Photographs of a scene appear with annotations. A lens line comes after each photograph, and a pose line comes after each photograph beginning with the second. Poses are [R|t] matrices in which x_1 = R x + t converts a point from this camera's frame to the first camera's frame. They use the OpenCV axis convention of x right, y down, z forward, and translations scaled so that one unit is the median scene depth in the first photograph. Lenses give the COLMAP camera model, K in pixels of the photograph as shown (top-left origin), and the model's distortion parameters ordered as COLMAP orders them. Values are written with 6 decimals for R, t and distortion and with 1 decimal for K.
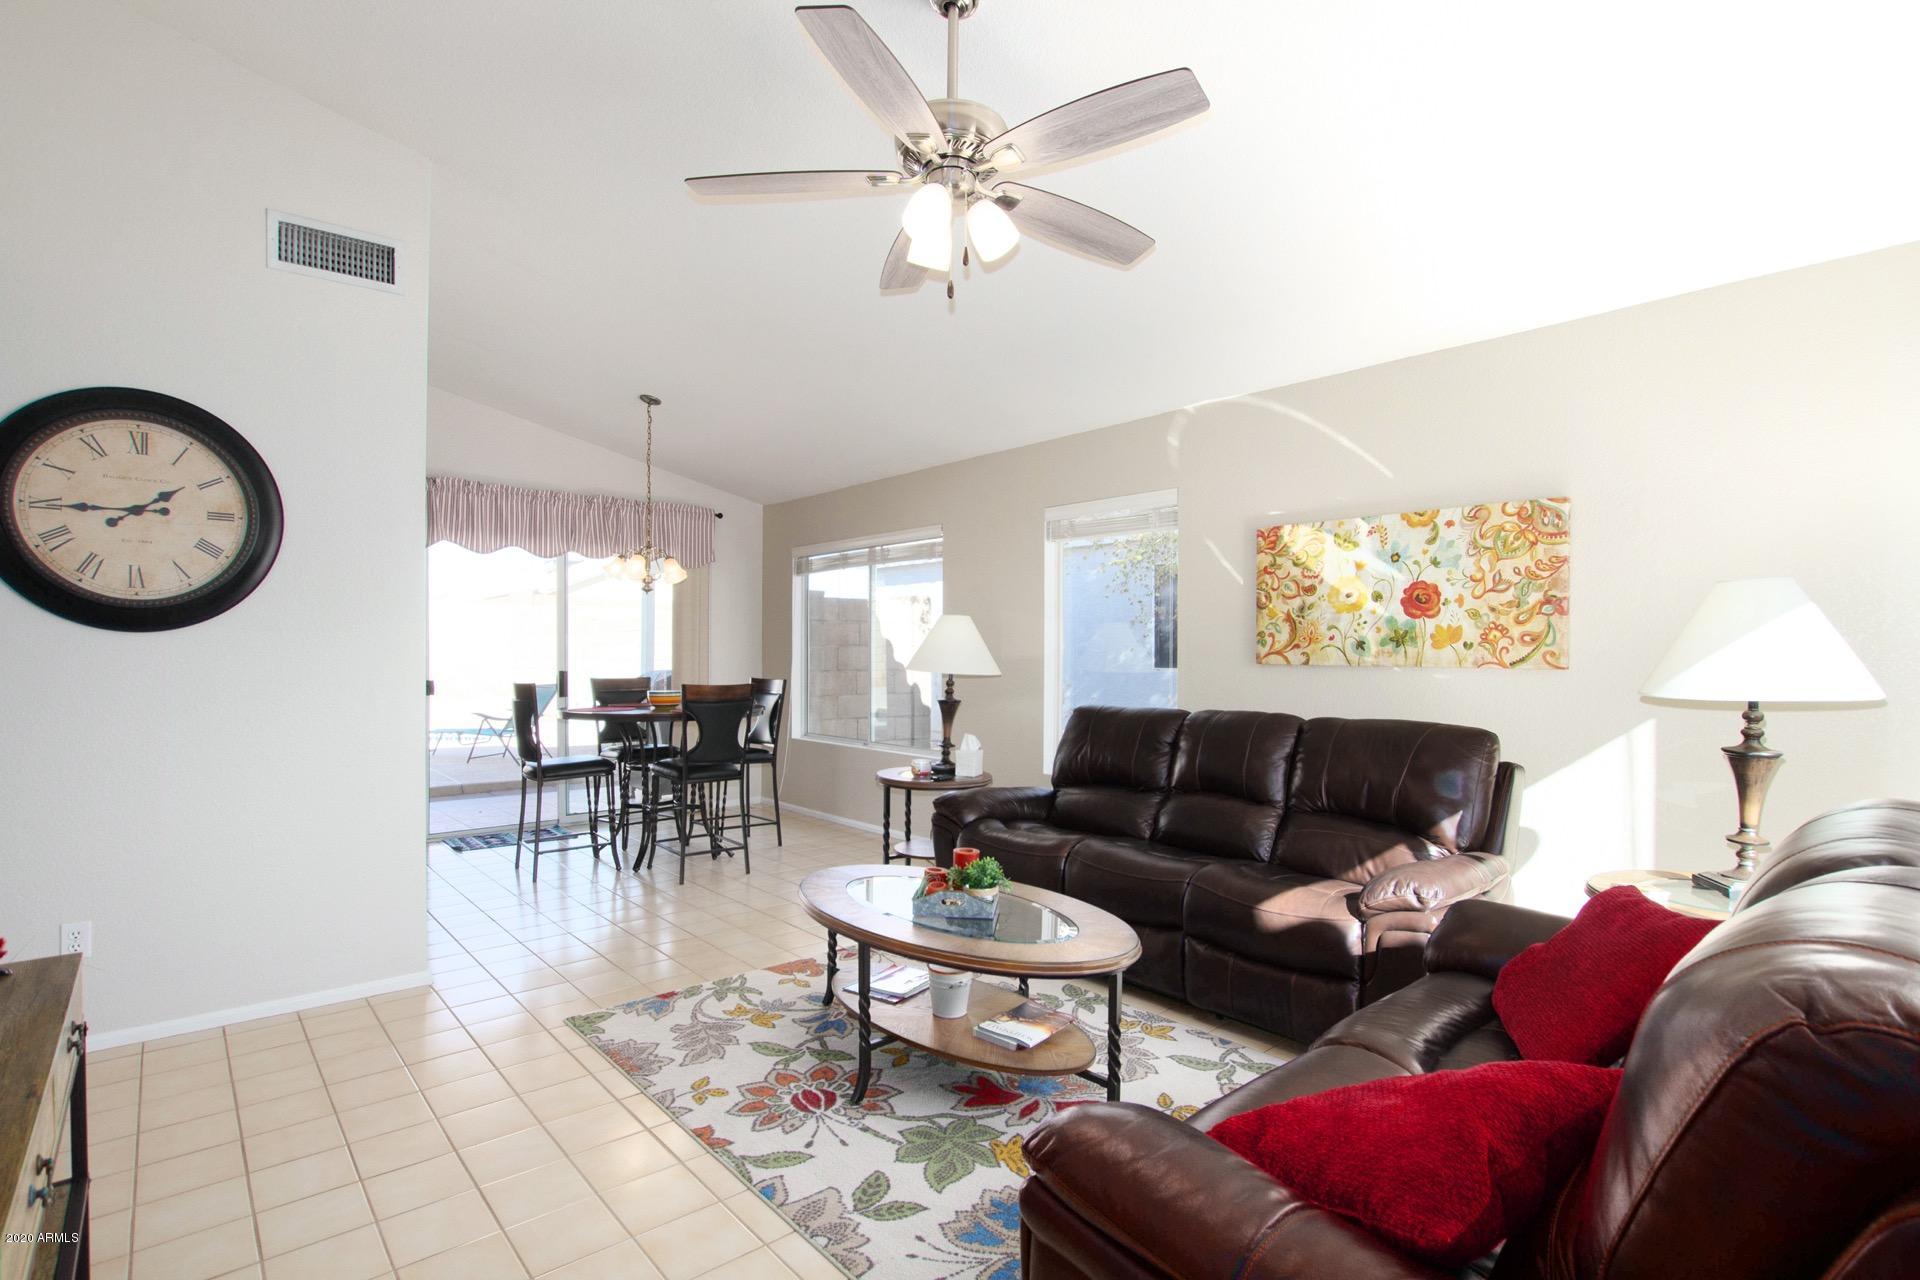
lens RADIAL K [[909.3, 0, 960.0], [0, 909.3, 640.0], [0, 0, 1]] dist [-0.031593, -0.000254]
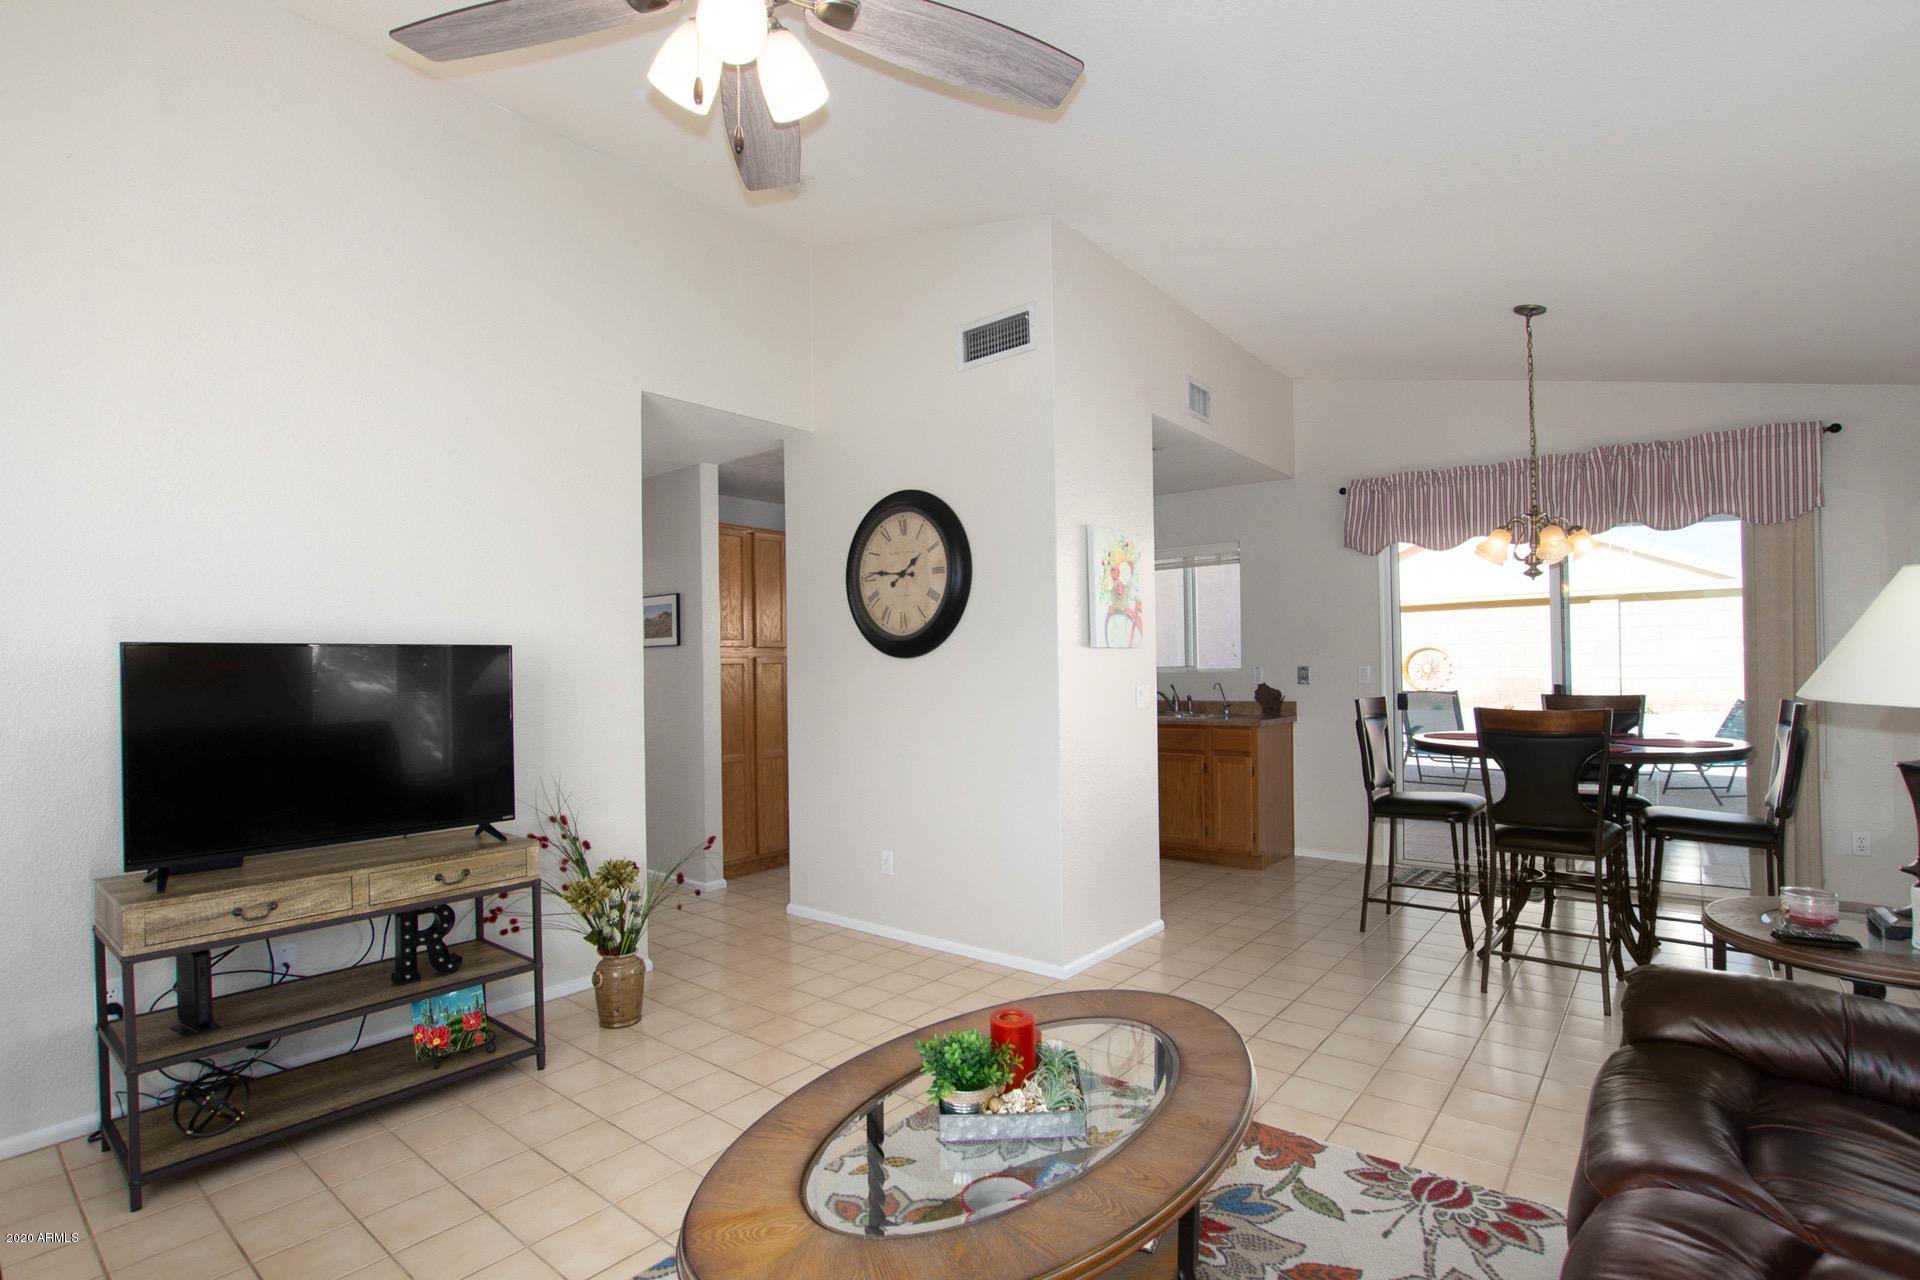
lens RADIAL K [[895.5, 0, 963.6], [0, 895.5, 657.6], [0, 0, 1]] dist [-0.023491, 0.000243]
pose [[0.165584, -0.016467, -0.986058, 0.429732], [0.029685, 0.999491, -0.011707, 0.008309], [0.985749, -0.027333, 0.165989, 0.687718]]
